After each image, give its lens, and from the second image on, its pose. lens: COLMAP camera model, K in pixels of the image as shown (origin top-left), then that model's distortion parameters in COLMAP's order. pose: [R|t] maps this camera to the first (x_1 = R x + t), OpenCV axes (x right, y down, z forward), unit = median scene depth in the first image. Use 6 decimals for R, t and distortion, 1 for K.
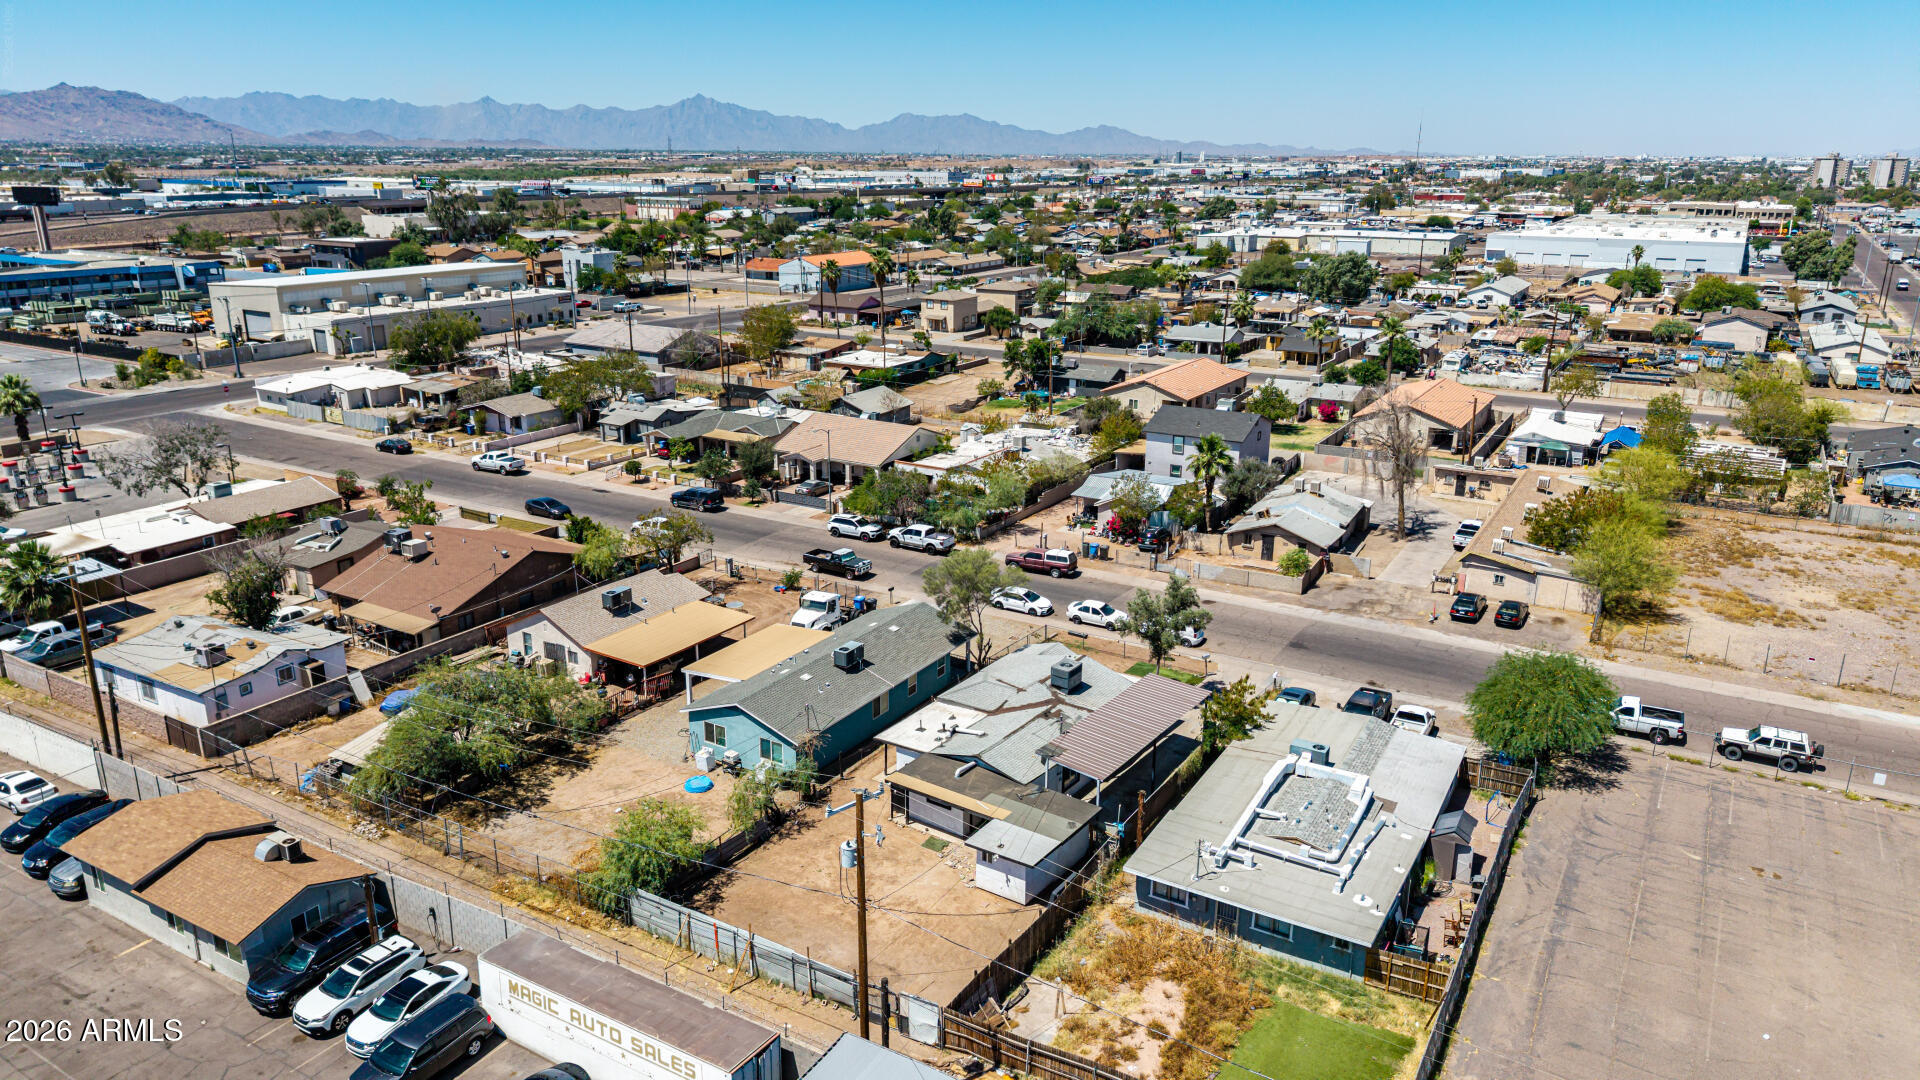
lens RADIAL K [[1272.9, 0, 960.0], [0, 1272.9, 540.0], [0, 0, 1]] dist [0.100682, -0.156744]
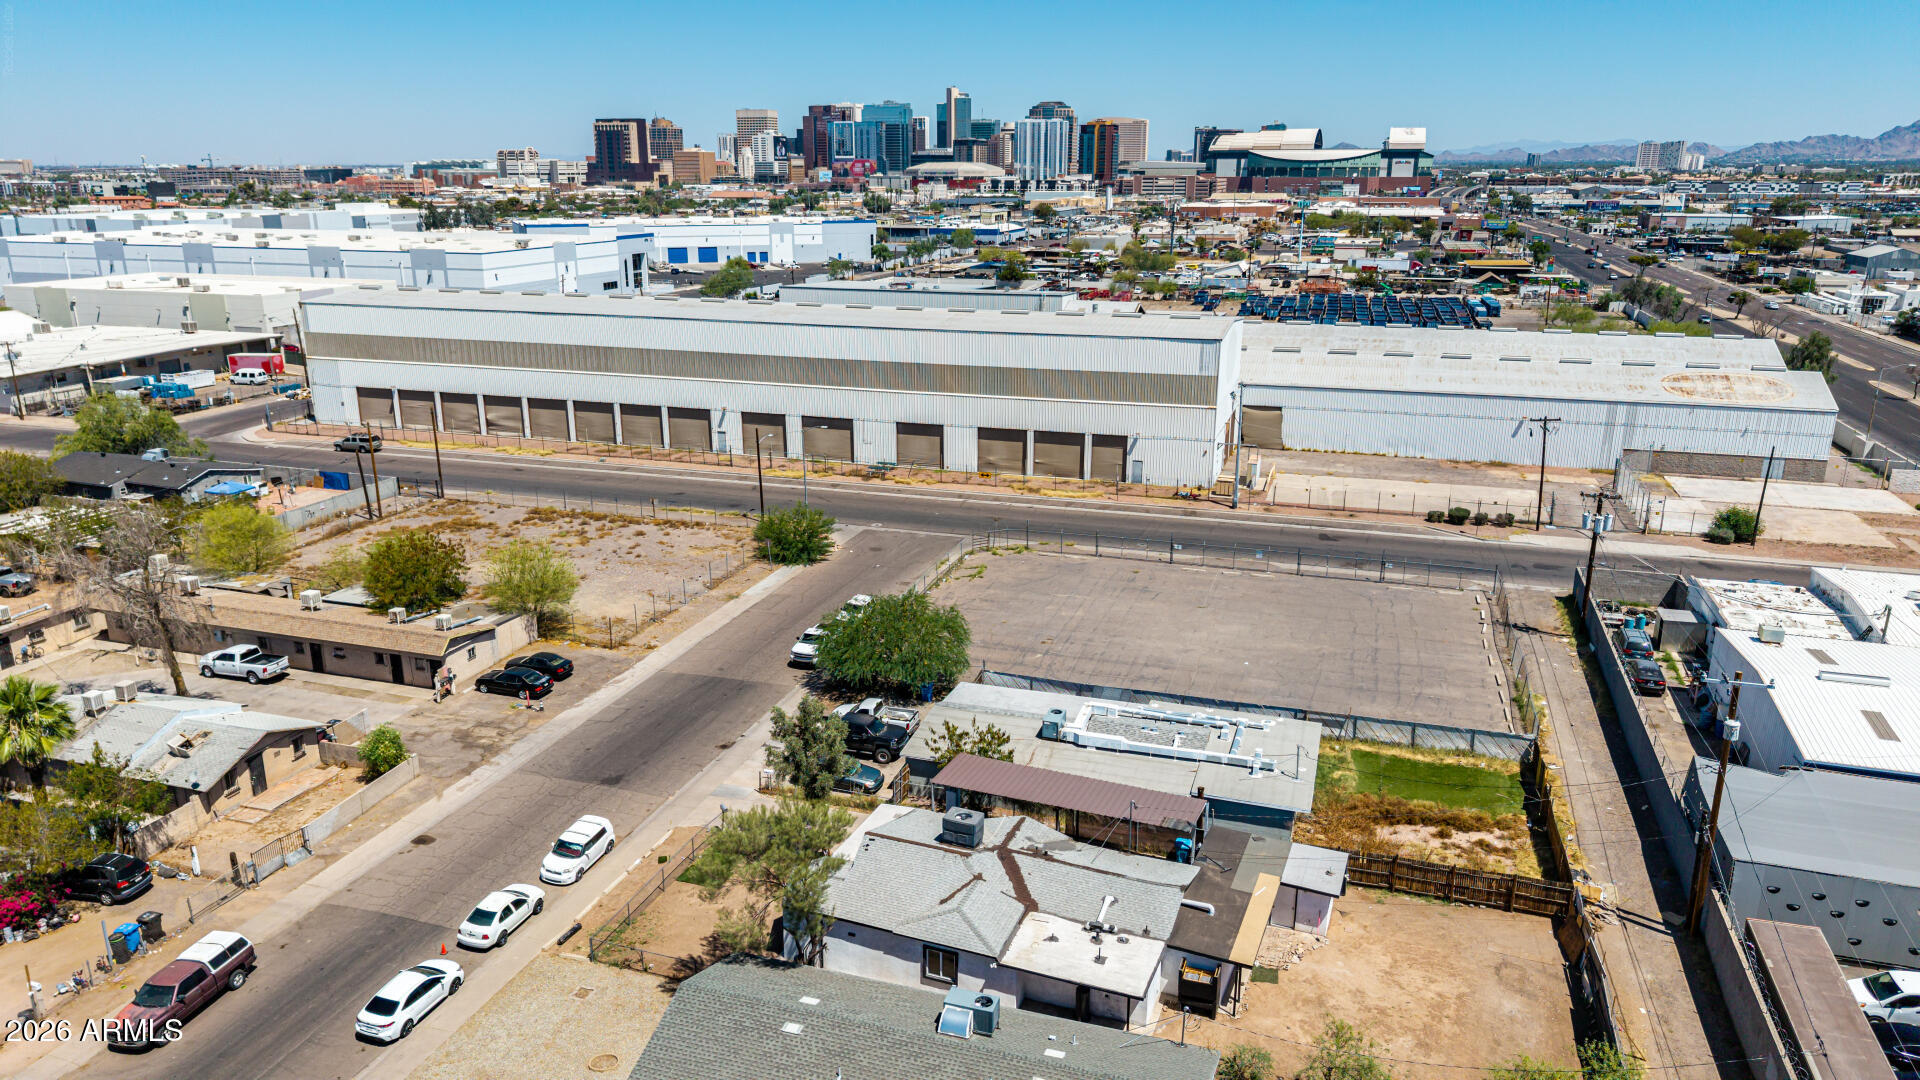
lens RADIAL K [[1276.8, 0, 960.0], [0, 1276.8, 540.0], [0, 0, 1]] dist [0.038926, -0.050032]
pose [[-0.218384, -0.277748, 0.935502, -0.403554], [0.283373, 0.899285, 0.333146, -0.212278], [-0.933814, 0.337849, -0.117683, 0.694940]]
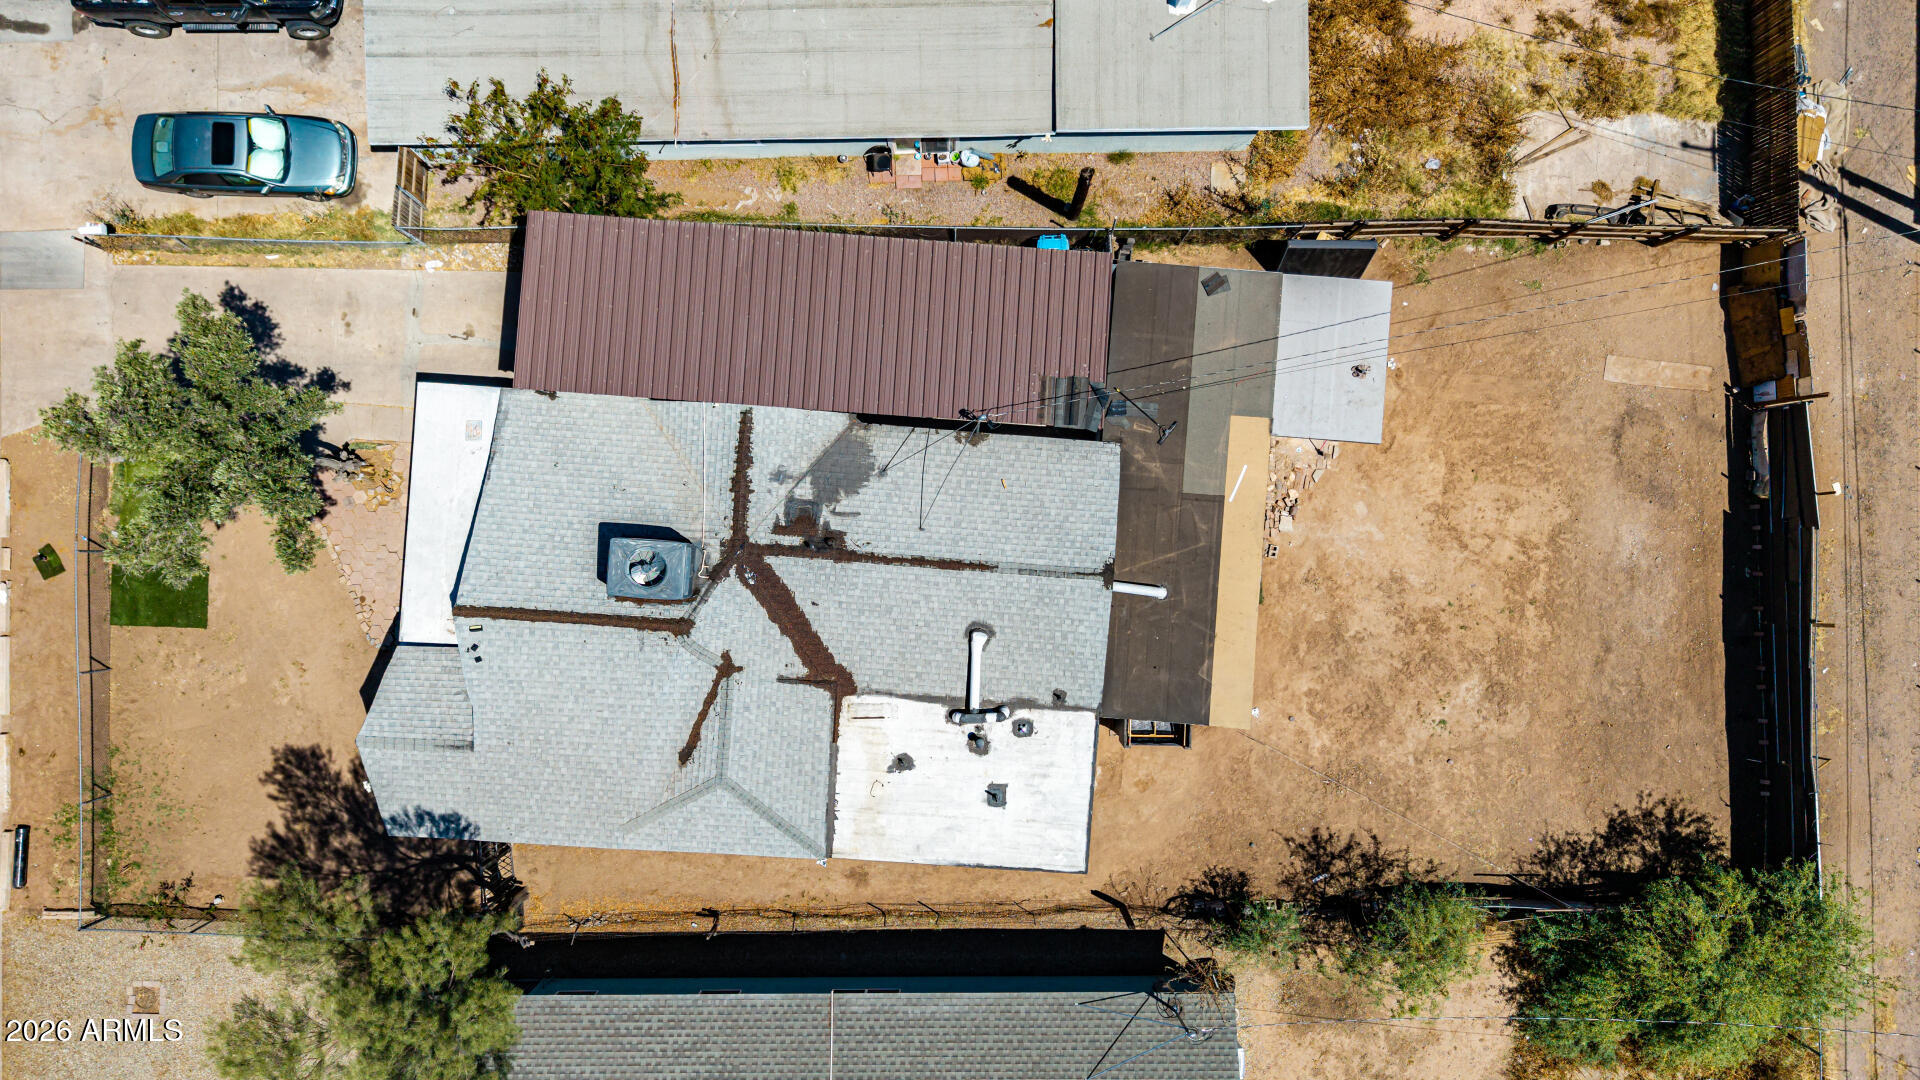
lens RADIAL K [[1412.7, 0, 961.0], [0, 1412.7, 526.6], [0, 0, 1]] dist [0.040256, -0.040937]
pose [[-0.514279, -0.857592, 0.007214, 0.029913], [0.238142, -0.134718, 0.961842, -0.182890], [-0.823896, 0.496373, 0.273512, 0.541272]]
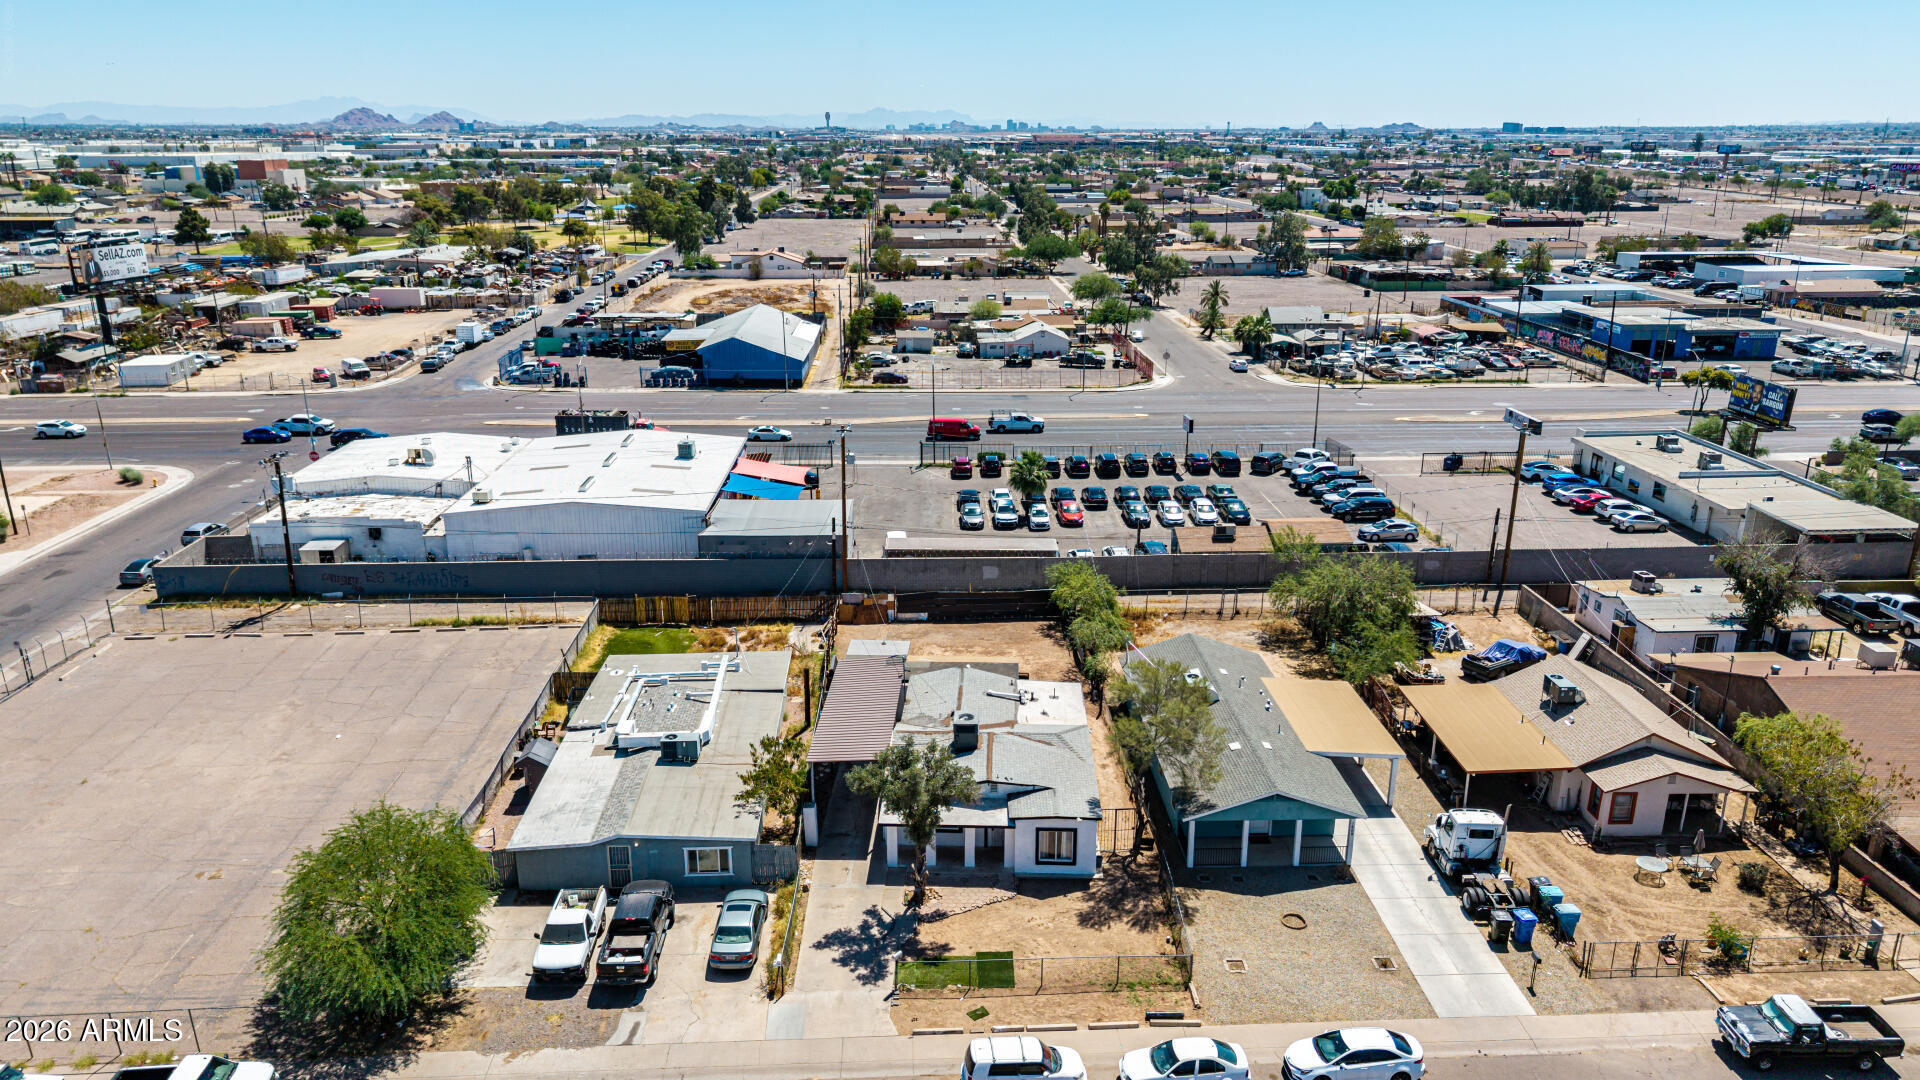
lens RADIAL K [[1295.5, 0, 962.4], [0, 1295.5, 544.2], [0, 0, 1]] dist [0.036921, -0.042582]
pose [[-0.839059, 0.161441, -0.519535, 0.348658], [-0.161266, 0.838233, 0.520922, -0.306097], [0.519589, 0.520867, -0.677292, 1.024576]]
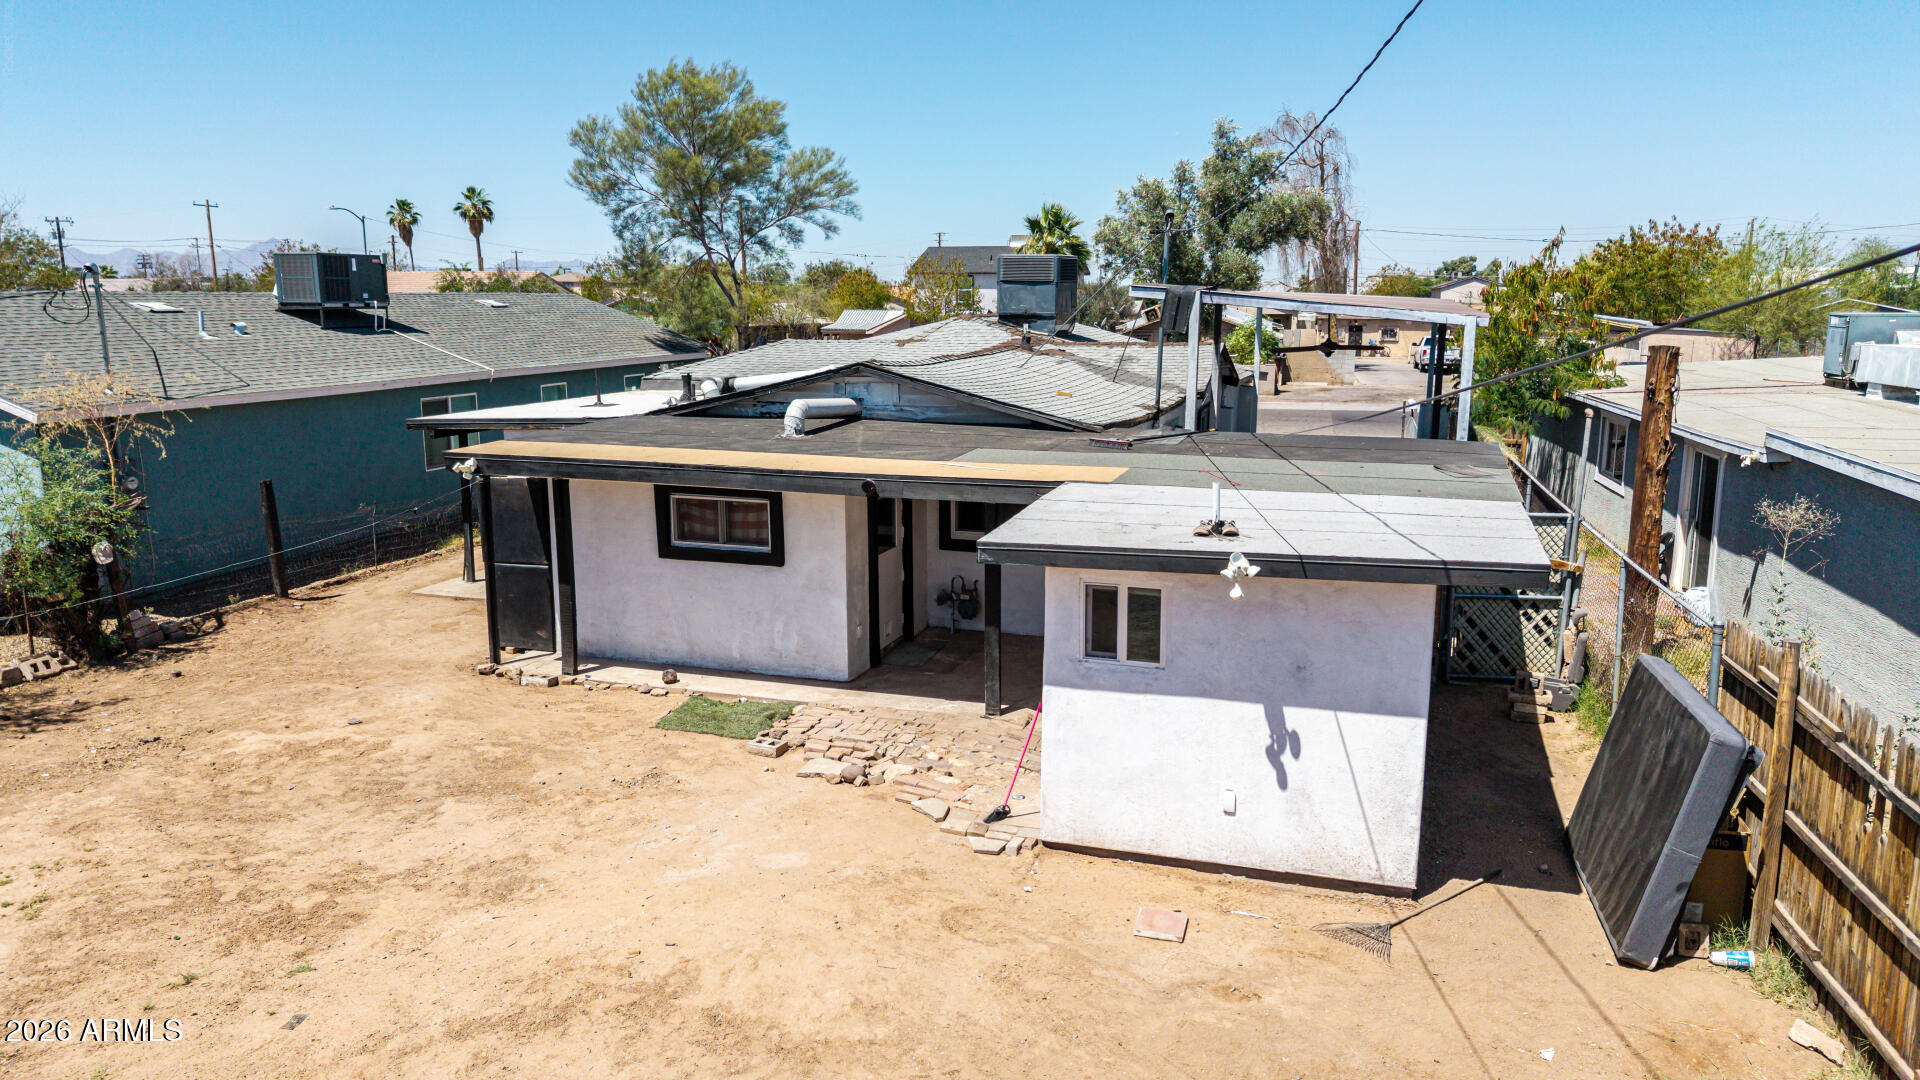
lens RADIAL K [[1295.5, 0, 962.4], [0, 1295.5, 544.2], [0, 0, 1]] dist [0.036921, -0.042582]
pose [[0.959487, -0.059591, 0.275378, -0.022345], [0.088242, 0.991763, -0.092844, 0.135546], [-0.267577, 0.113383, 0.956842, 0.461788]]
